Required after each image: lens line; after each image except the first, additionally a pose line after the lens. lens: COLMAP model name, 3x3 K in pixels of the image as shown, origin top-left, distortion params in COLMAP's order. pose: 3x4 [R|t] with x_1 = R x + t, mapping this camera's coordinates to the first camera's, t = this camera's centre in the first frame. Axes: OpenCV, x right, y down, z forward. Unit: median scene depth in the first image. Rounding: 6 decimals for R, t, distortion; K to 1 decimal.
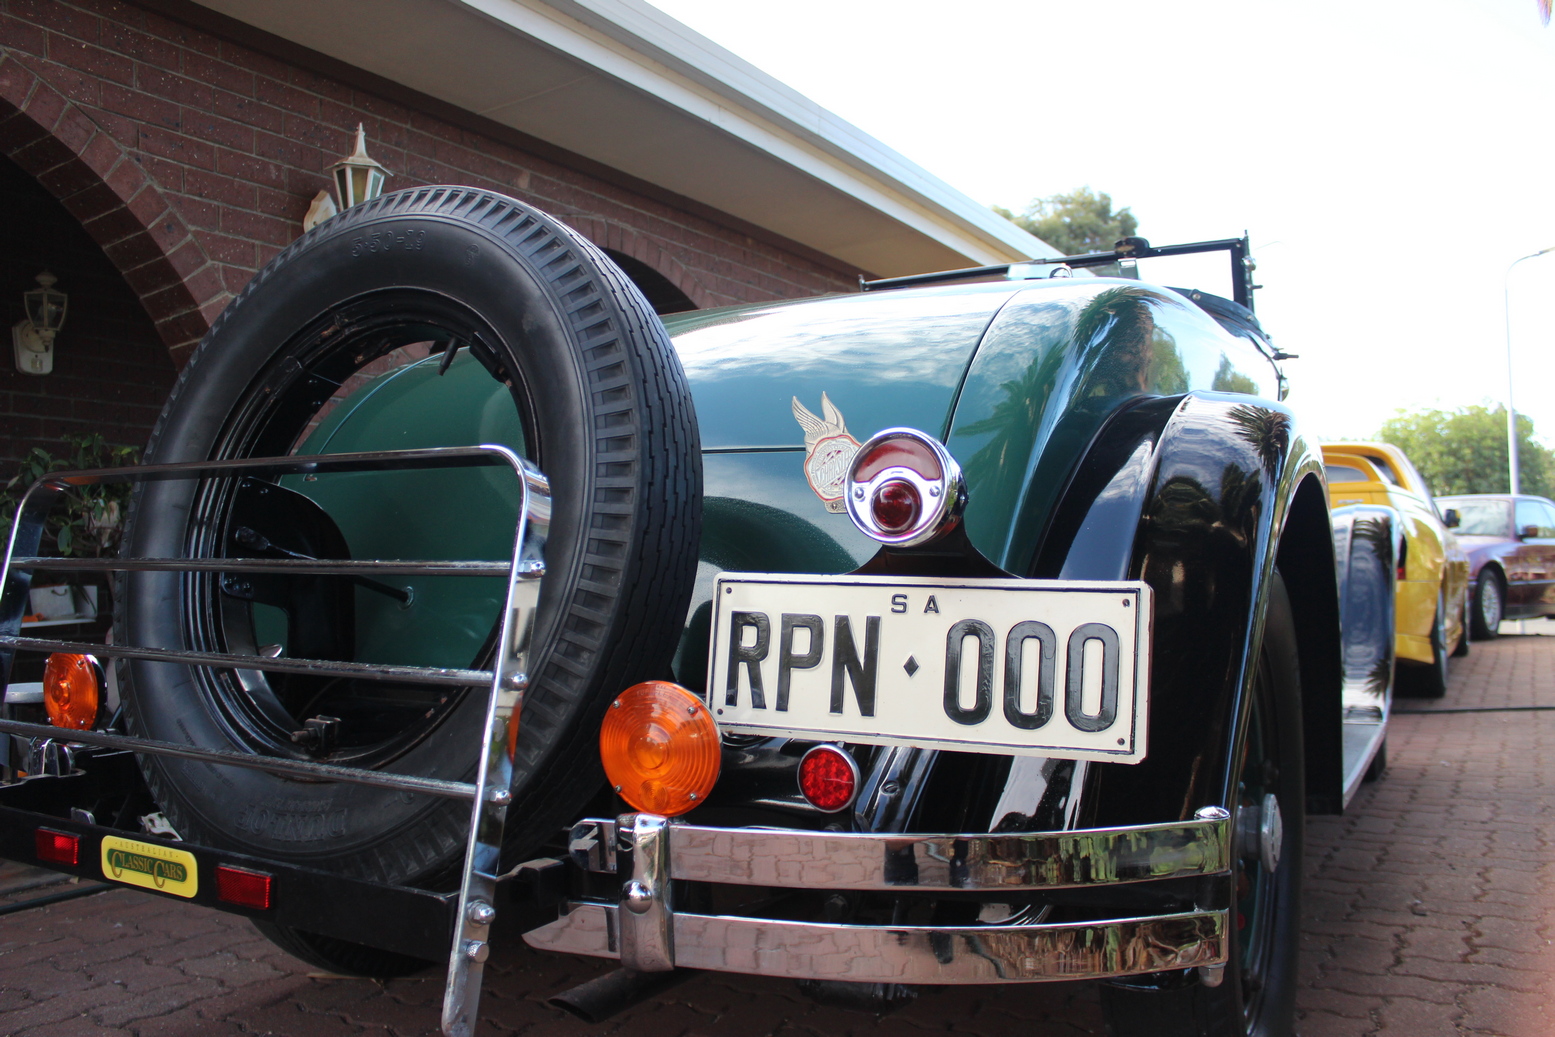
lens RADIAL K [[1273.8, 0, 778.5], [0, 1273.8, 518.6], [0, 0, 1]] dist [-0.162818, 0.149917]
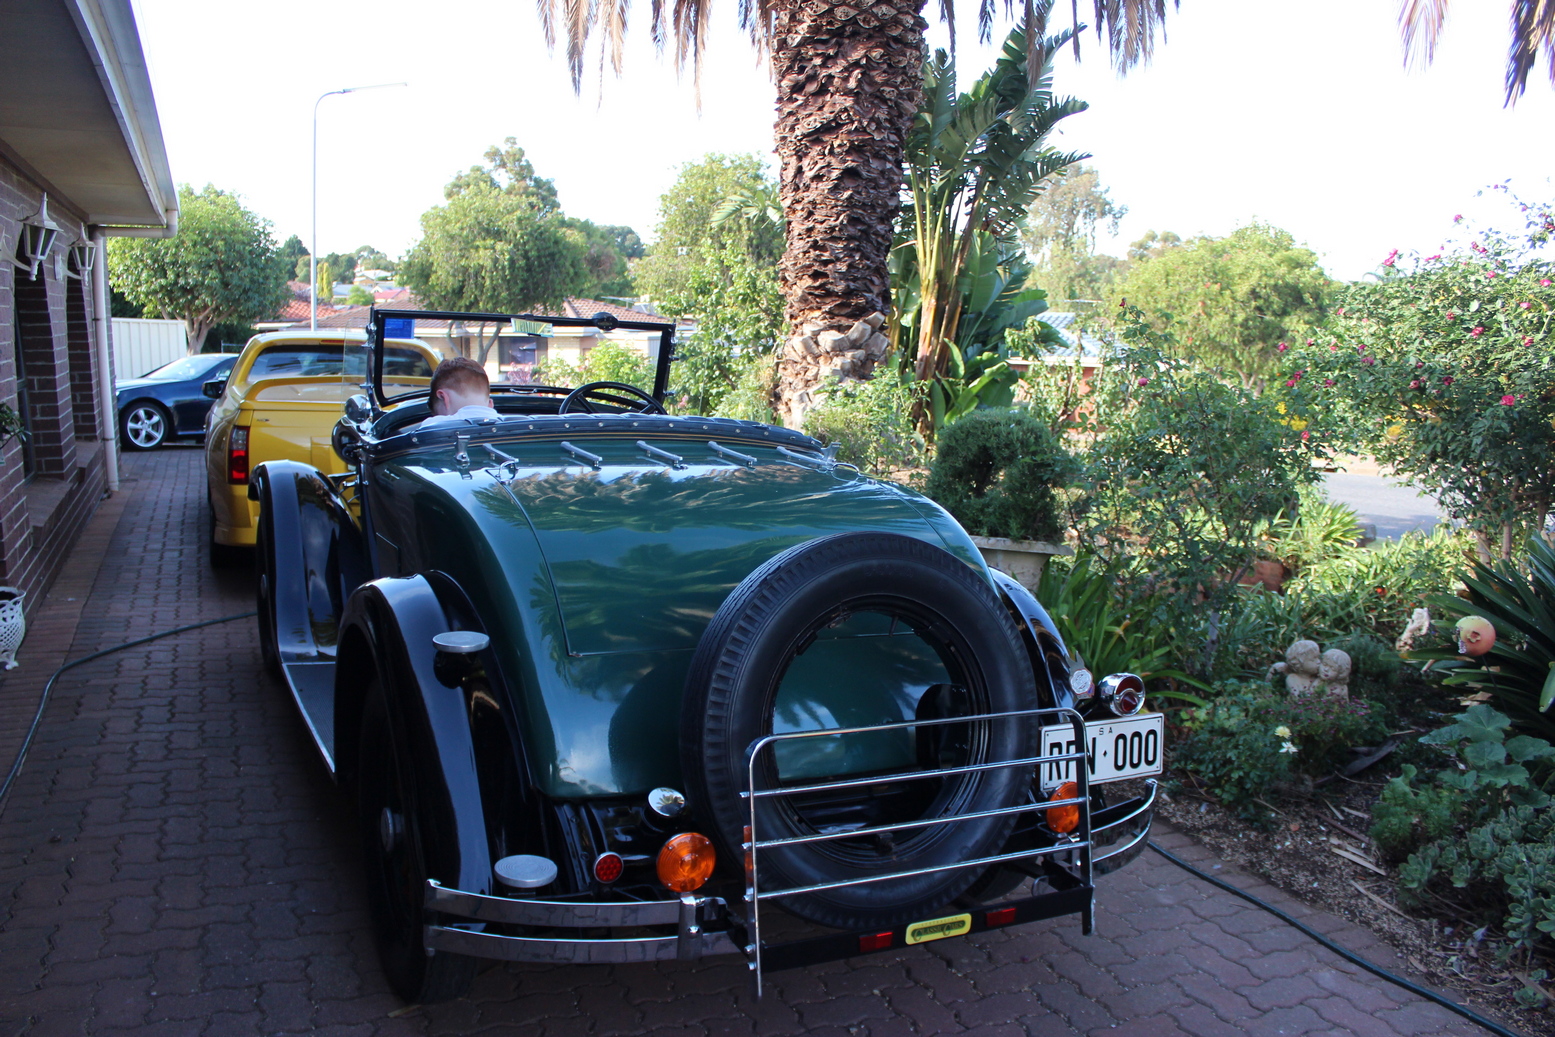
lens RADIAL K [[1273.8, 0, 778.5], [0, 1273.8, 518.6], [0, 0, 1]] dist [-0.162818, 0.149917]
pose [[0.555250, -0.075704, 0.828231, -2.348691], [-0.084089, 0.985635, 0.146465, -0.678699], [-0.827421, -0.150969, 0.540908, 0.191334]]
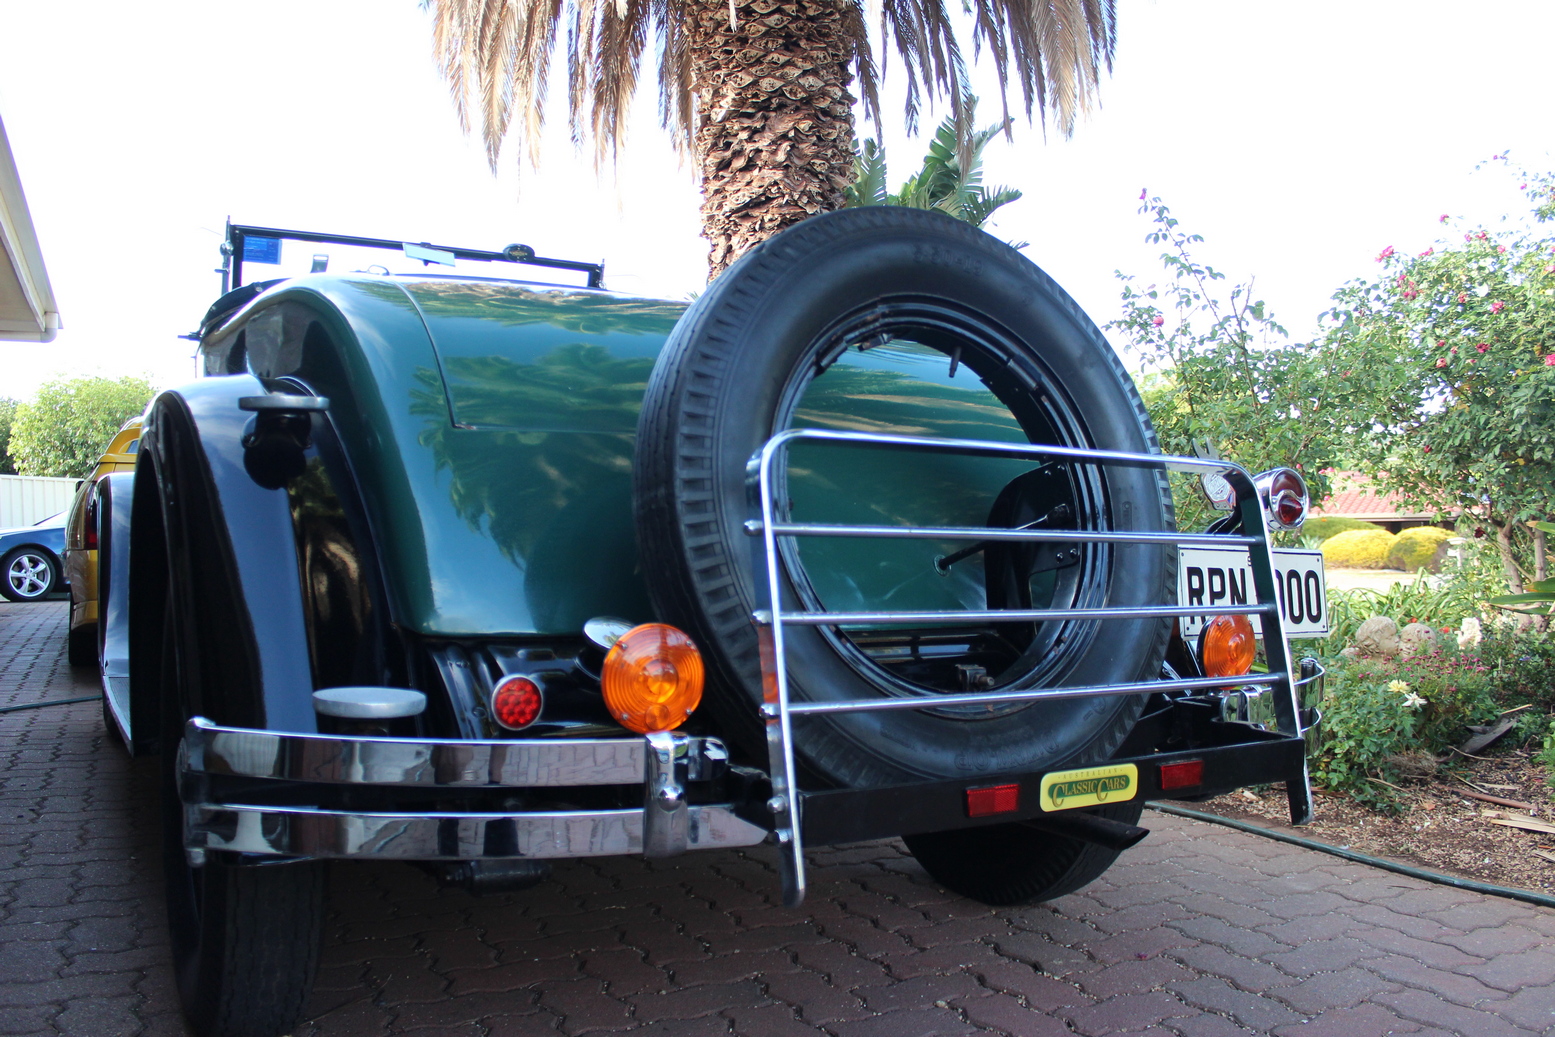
lens RADIAL K [[1285.1, 0, 778.4], [0, 1285.1, 519.7], [0, 0, 1]] dist [-0.190750, 0.189210]
pose [[0.508013, 0.019618, 0.861126, -1.740360], [-0.042412, 0.999098, 0.002260, 0.031772], [-0.860305, -0.037670, 0.508386, 0.643518]]
